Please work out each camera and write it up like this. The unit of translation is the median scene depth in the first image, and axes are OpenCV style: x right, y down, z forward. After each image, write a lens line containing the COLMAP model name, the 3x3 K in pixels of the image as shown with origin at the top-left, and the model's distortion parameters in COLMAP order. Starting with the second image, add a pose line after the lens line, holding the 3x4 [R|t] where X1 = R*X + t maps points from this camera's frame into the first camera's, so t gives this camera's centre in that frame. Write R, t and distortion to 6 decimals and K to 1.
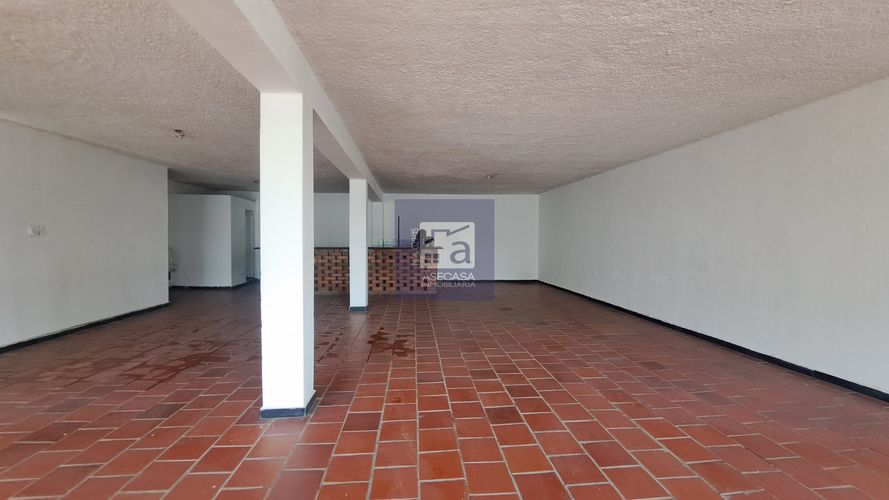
lens RADIAL K [[347.7, 0, 444.5], [0, 347.7, 250.0], [0, 0, 1]] dist [-0.039832, 0.006453]
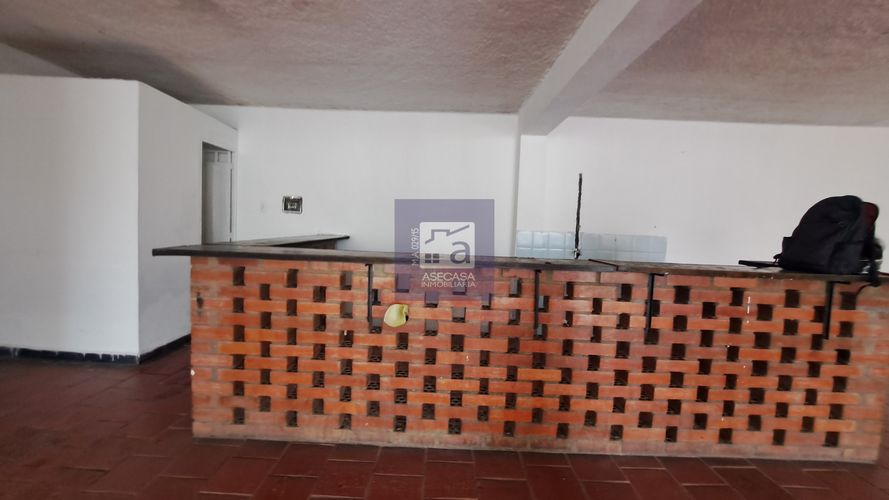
lens RADIAL K [[353.0, 0, 444.6], [0, 353.0, 246.9], [0, 0, 1]] dist [-0.016304, -0.000128]
pose [[0.995106, 0.040063, -0.090323, -0.315696], [-0.039180, 0.999166, 0.011529, -0.017661], [0.090710, -0.007933, 0.995846, 0.739684]]
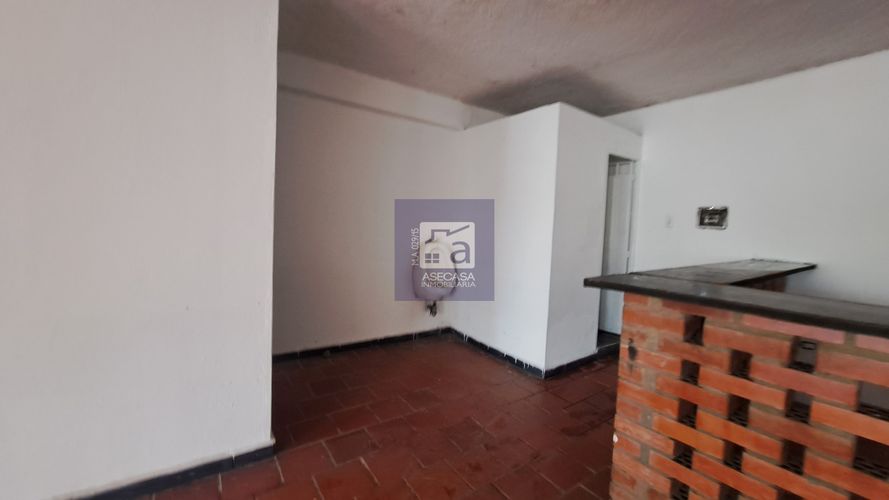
lens RADIAL K [[353.0, 0, 444.6], [0, 353.0, 246.9], [0, 0, 1]] dist [-0.016304, -0.000128]
pose [[0.497612, 0.067004, -0.864808, -0.399902], [-0.072528, 0.996735, 0.035493, -0.025144], [0.864362, 0.045061, 0.500847, 0.785700]]
